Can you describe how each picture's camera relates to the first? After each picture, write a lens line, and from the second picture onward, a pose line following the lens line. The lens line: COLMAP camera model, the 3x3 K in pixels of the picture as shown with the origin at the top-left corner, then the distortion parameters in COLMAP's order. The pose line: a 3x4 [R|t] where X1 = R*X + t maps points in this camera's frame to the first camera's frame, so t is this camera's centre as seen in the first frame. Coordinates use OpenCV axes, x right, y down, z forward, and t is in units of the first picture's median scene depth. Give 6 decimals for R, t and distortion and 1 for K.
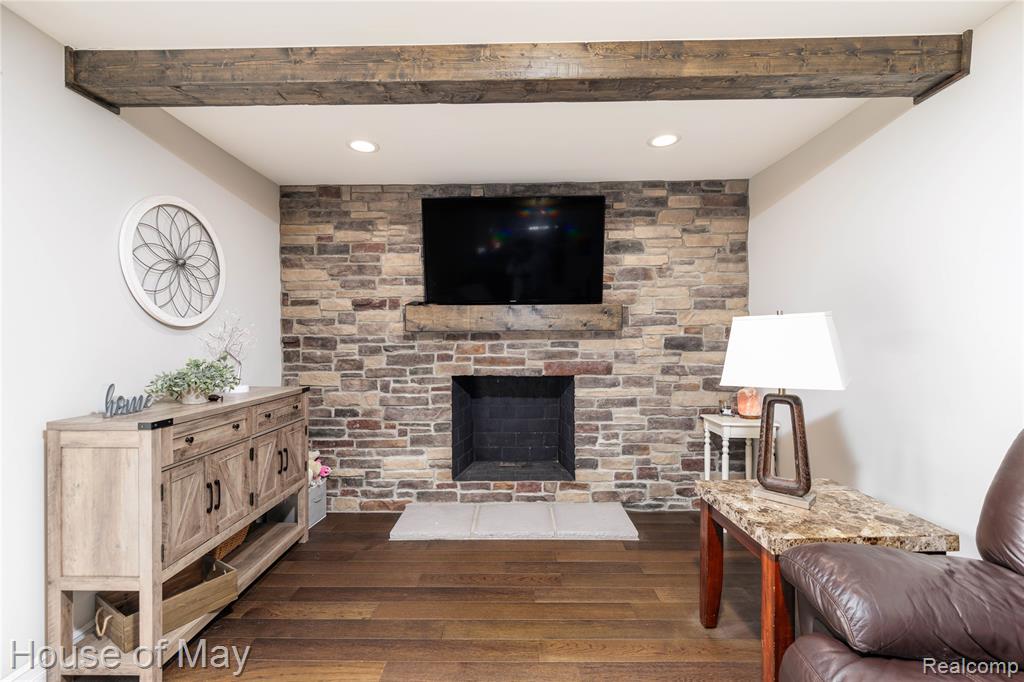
lens RADIAL K [[442.4, 0, 515.6], [0, 442.4, 340.0], [0, 0, 1]] dist [0.025202, 0.000279]
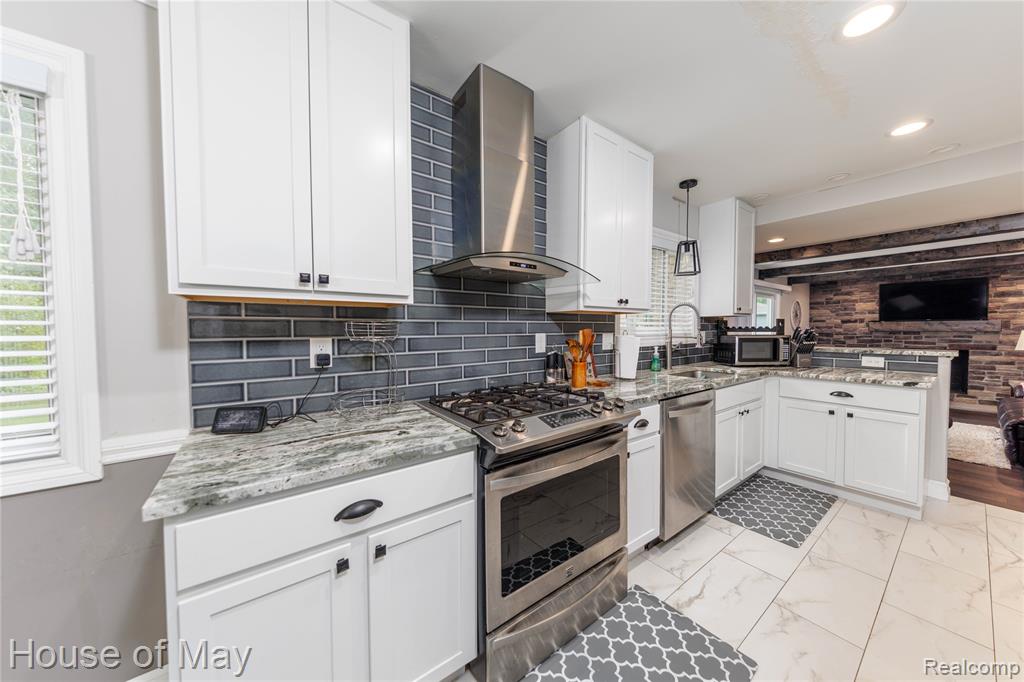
lens RADIAL K [[345.2, 0, 509.9], [0, 345.2, 341.8], [0, 0, 1]] dist [0.003108, -0.000139]
pose [[0.603674, 0.031249, -0.796619, 0.129247], [-0.003572, 0.999327, 0.036494, -0.021931], [0.797223, -0.019185, 0.603379, -2.091870]]
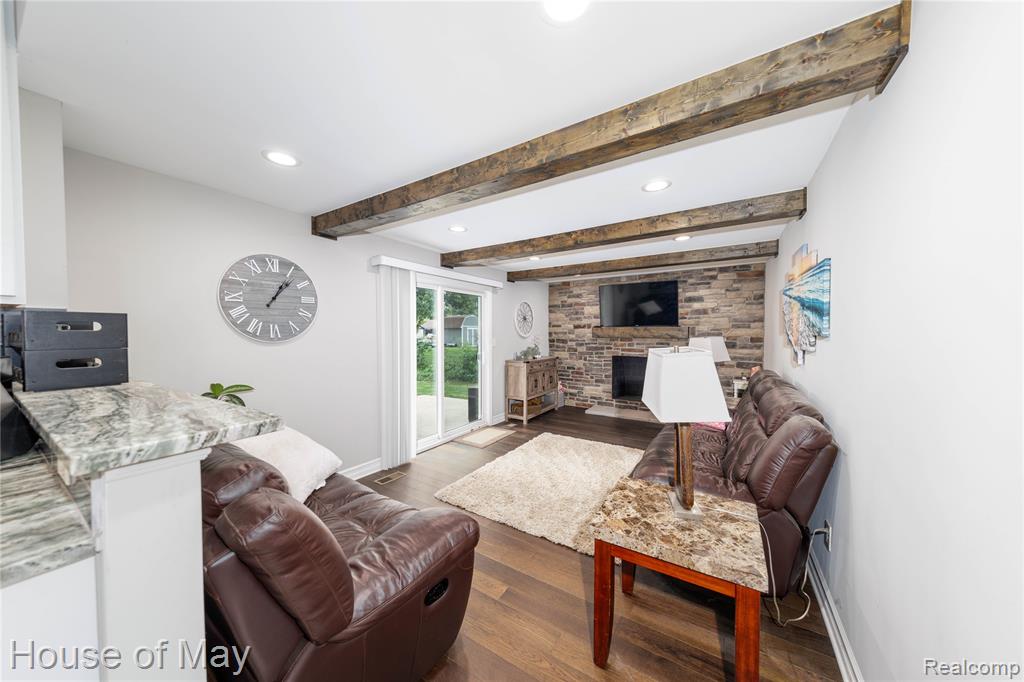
lens RADIAL K [[345.2, 0, 494.7], [0, 345.2, 339.1], [0, 0, 1]] dist [0.003108, -0.000139]
pose [[0.826745, 0.014860, -0.562380, 0.393207], [-0.003606, 0.999771, 0.021115, -0.048272], [0.562565, -0.015429, 0.826609, -0.941531]]
